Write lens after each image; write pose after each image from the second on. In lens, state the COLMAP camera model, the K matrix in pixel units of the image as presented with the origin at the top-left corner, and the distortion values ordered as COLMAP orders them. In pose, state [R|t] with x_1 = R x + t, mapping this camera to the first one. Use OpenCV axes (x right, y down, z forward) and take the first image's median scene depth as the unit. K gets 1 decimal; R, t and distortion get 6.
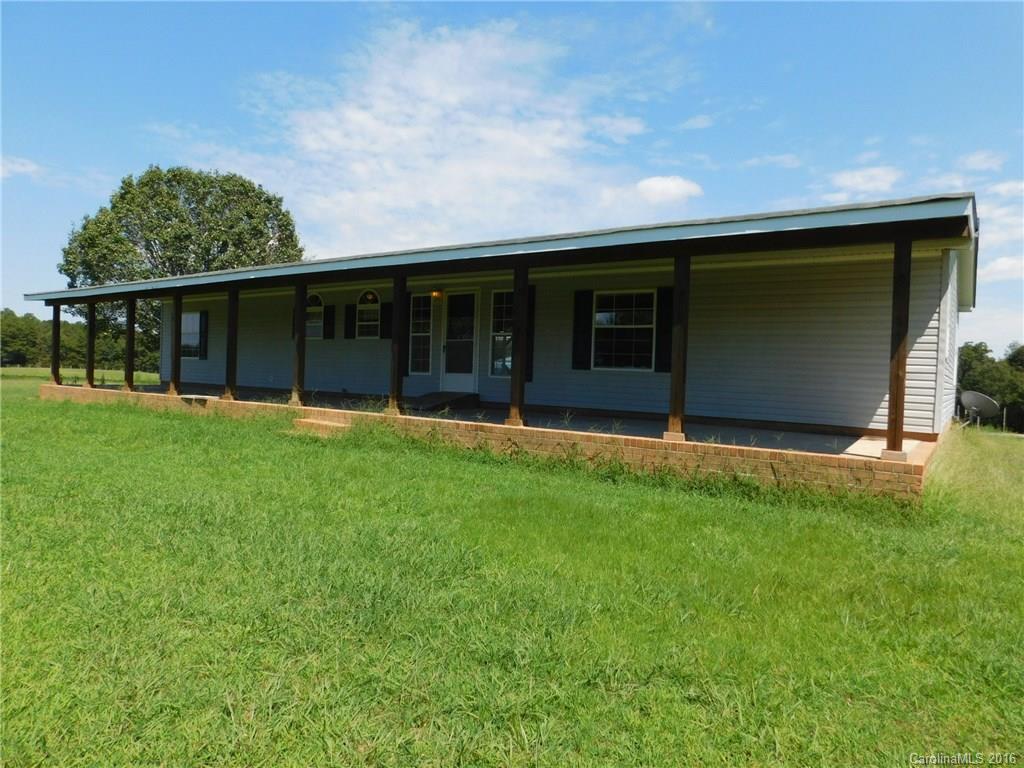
lens RADIAL K [[678.2, 0, 512.4], [0, 678.2, 379.0], [0, 0, 1]] dist [-0.066685, 0.049151]
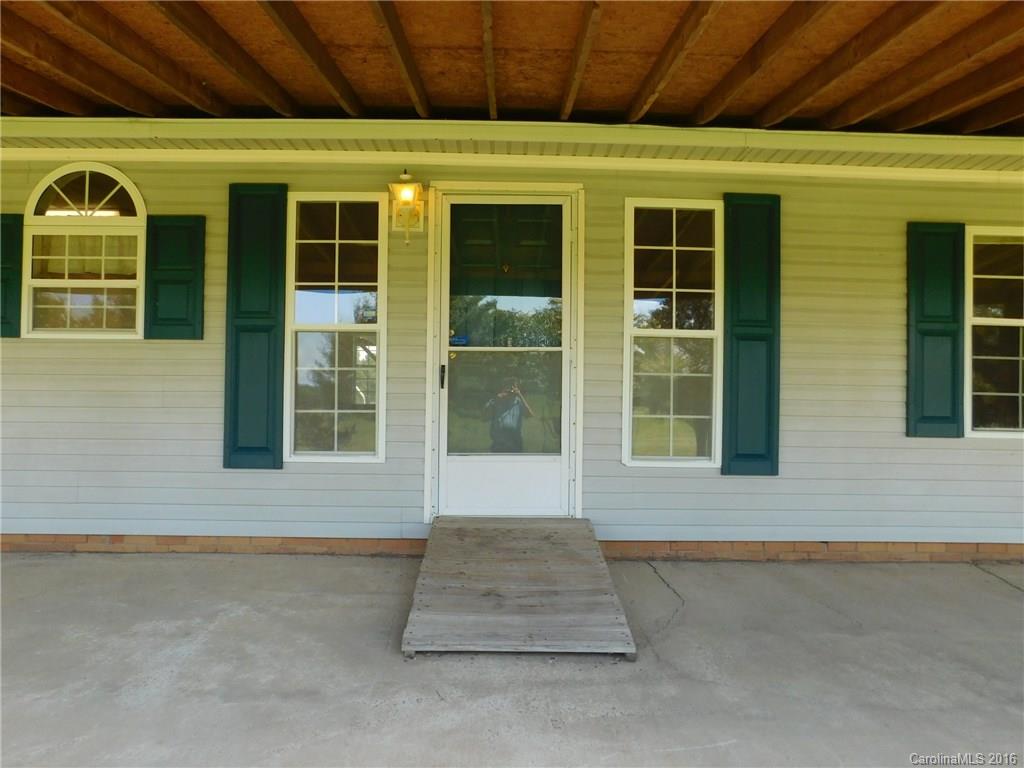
lens RADIAL K [[678.2, 0, 512.4], [0, 678.2, 379.0], [0, 0, 1]] dist [-0.066685, 0.049151]
pose [[0.806272, -0.002230, 0.591541, -0.257075], [0.017957, 0.999624, -0.020707, -0.036403], [-0.591272, 0.027318, 0.806009, 0.735330]]
